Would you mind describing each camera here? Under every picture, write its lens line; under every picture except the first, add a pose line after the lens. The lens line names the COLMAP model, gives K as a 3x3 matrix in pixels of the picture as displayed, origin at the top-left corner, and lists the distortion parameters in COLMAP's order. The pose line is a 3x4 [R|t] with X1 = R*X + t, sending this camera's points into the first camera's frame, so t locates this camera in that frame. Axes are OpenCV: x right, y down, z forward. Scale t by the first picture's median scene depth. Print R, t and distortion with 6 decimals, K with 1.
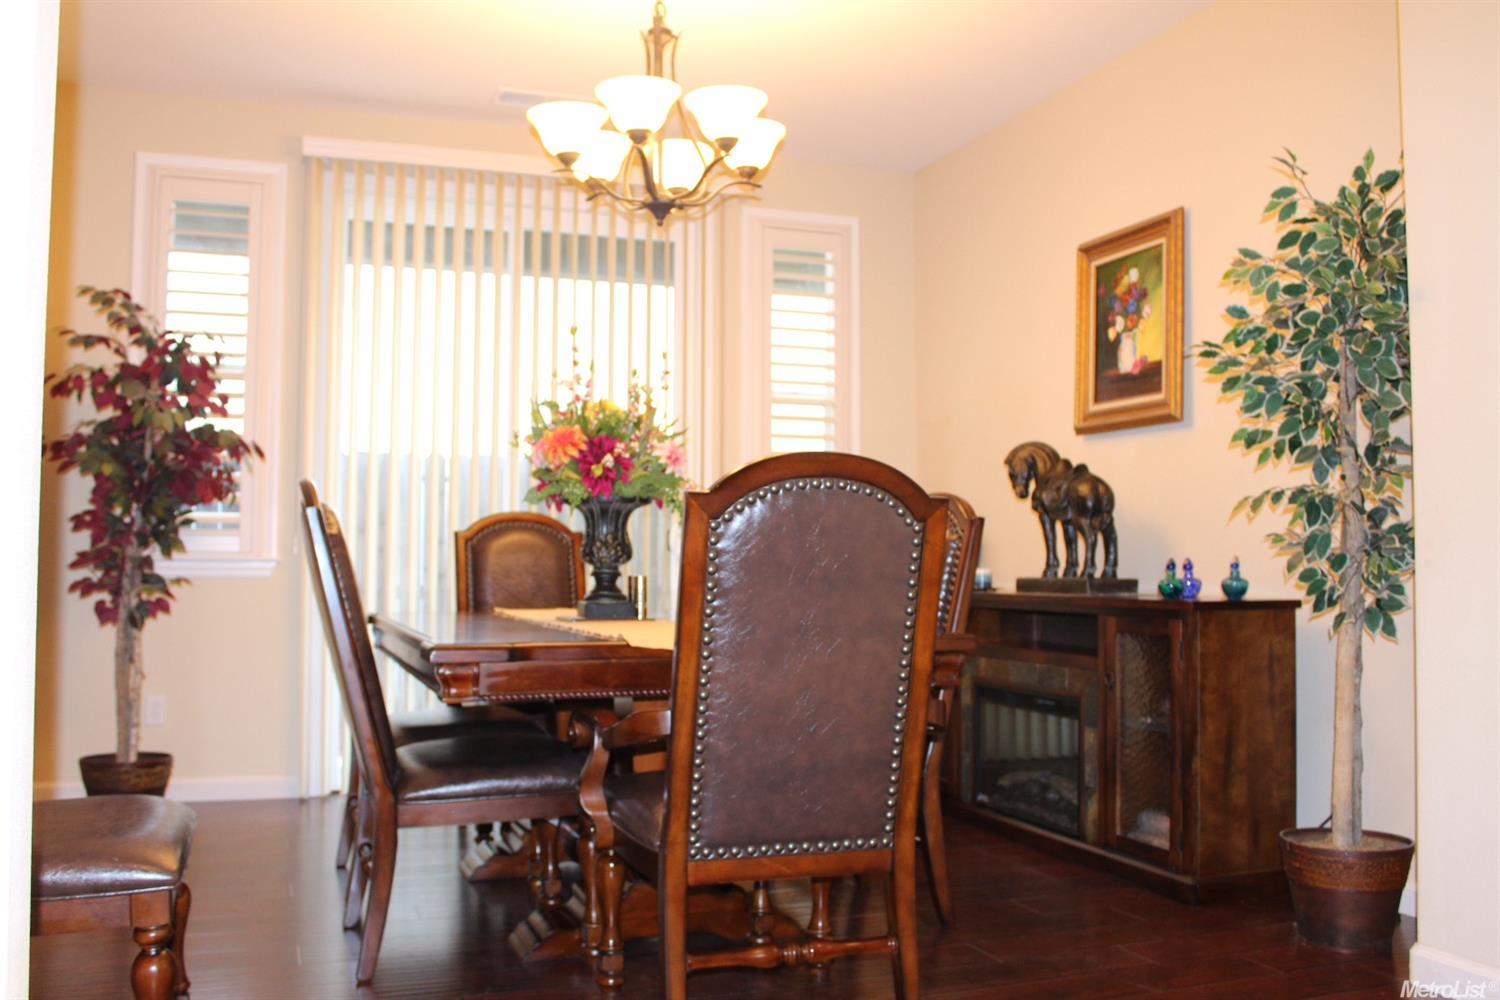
lens RADIAL K [[1330.5, 0, 750.0], [0, 1330.5, 500.0], [0, 0, 1]] dist [-0.059860, 0.000780]
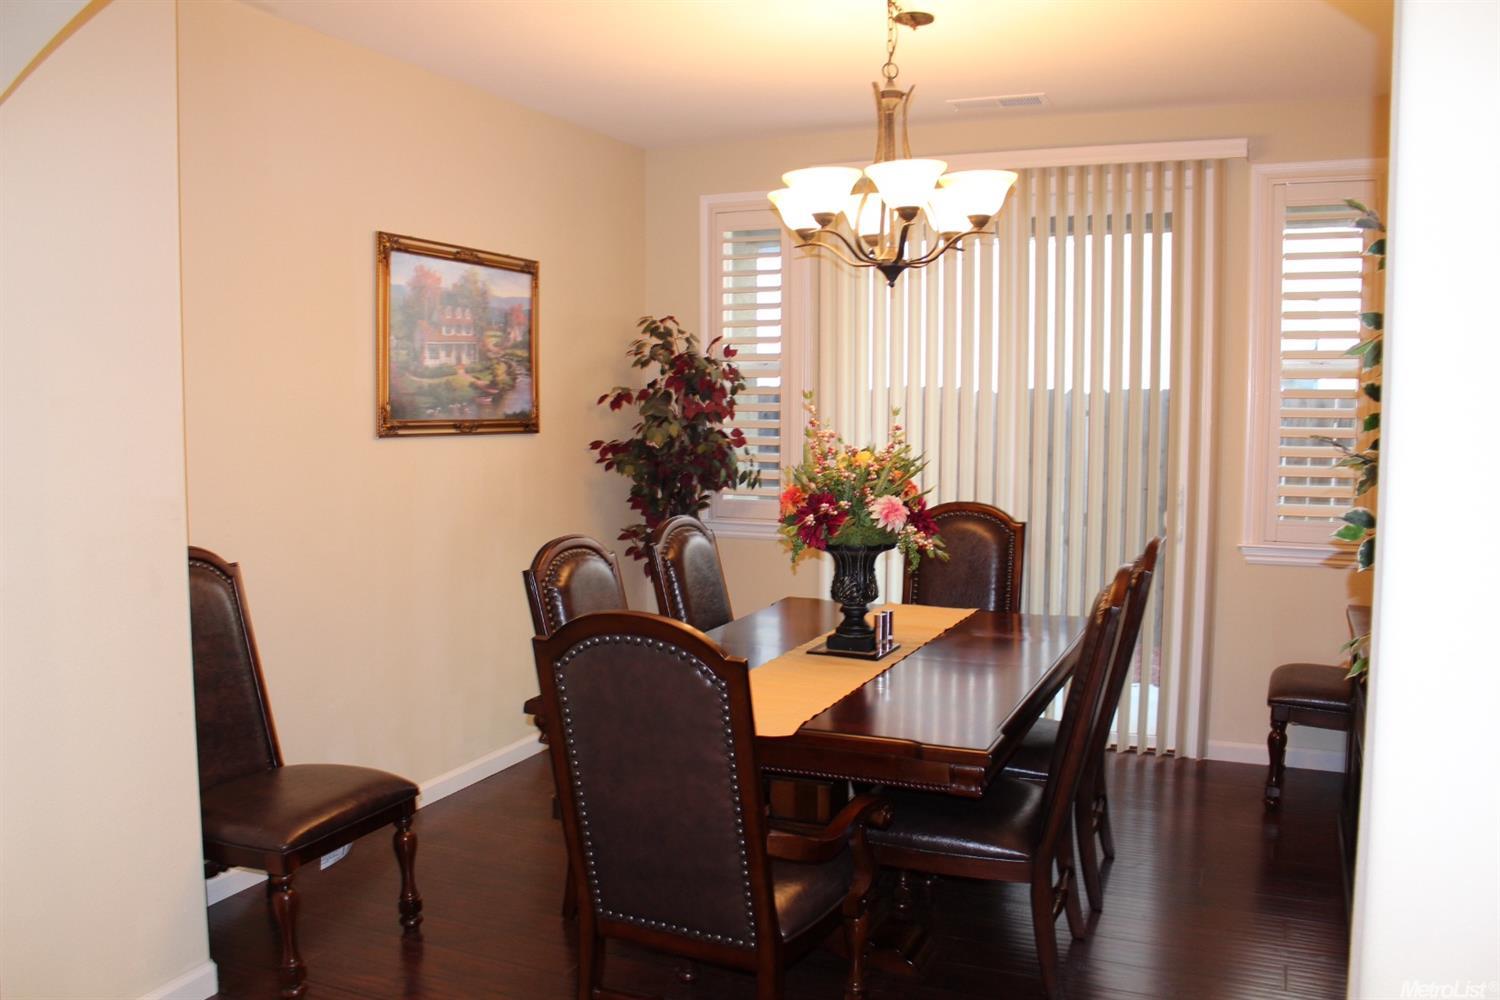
lens RADIAL K [[1256.7, 0, 750.0], [0, 1256.7, 500.0], [0, 0, 1]] dist [-0.133384, 0.095820]
pose [[0.736137, 0.055203, -0.674578, 0.522865], [0.030557, 0.992942, 0.114601, -0.155619], [0.676143, -0.104975, 0.729254, 0.188297]]
